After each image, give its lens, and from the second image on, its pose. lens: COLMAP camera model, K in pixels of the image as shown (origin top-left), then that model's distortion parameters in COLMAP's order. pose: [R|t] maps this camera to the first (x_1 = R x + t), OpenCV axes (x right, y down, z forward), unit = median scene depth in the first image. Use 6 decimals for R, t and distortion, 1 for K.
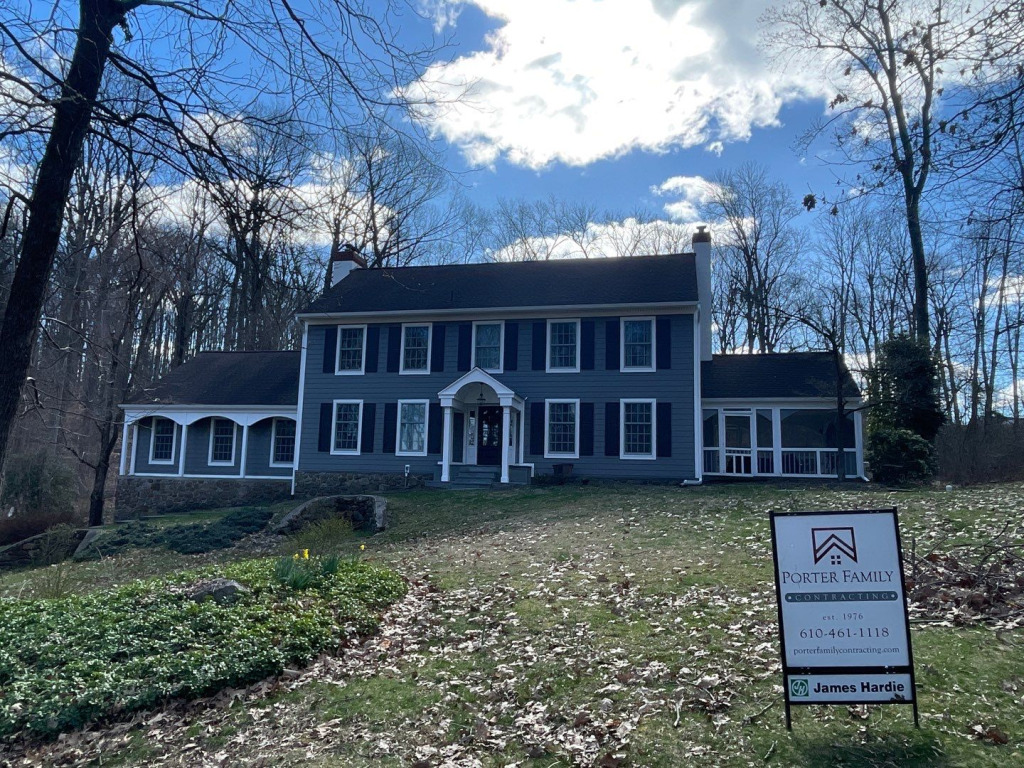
lens RADIAL K [[868.1, 0, 512.0], [0, 868.1, 384.0], [0, 0, 1]] dist [0.036277, 0.005588]
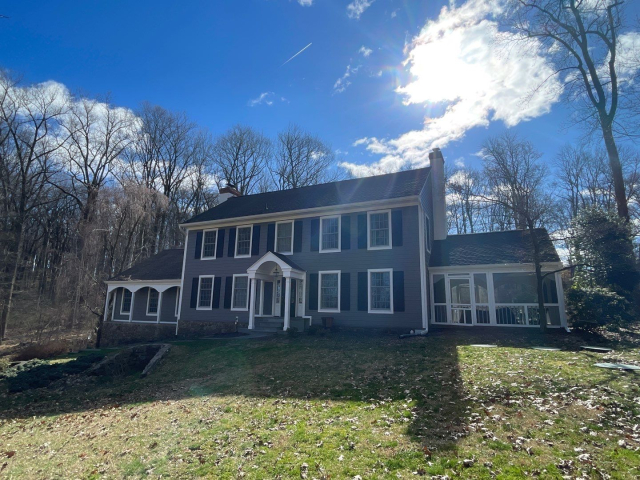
lens RADIAL K [[398.6, 0, 310.8], [0, 398.6, 239.4], [0, 0, 1]] dist [0.008230, -0.000846]
pose [[0.968335, -0.051125, -0.244365, 0.190841], [0.036323, 0.997243, -0.064706, 0.007039], [0.246999, 0.053781, 0.967522, 0.349710]]
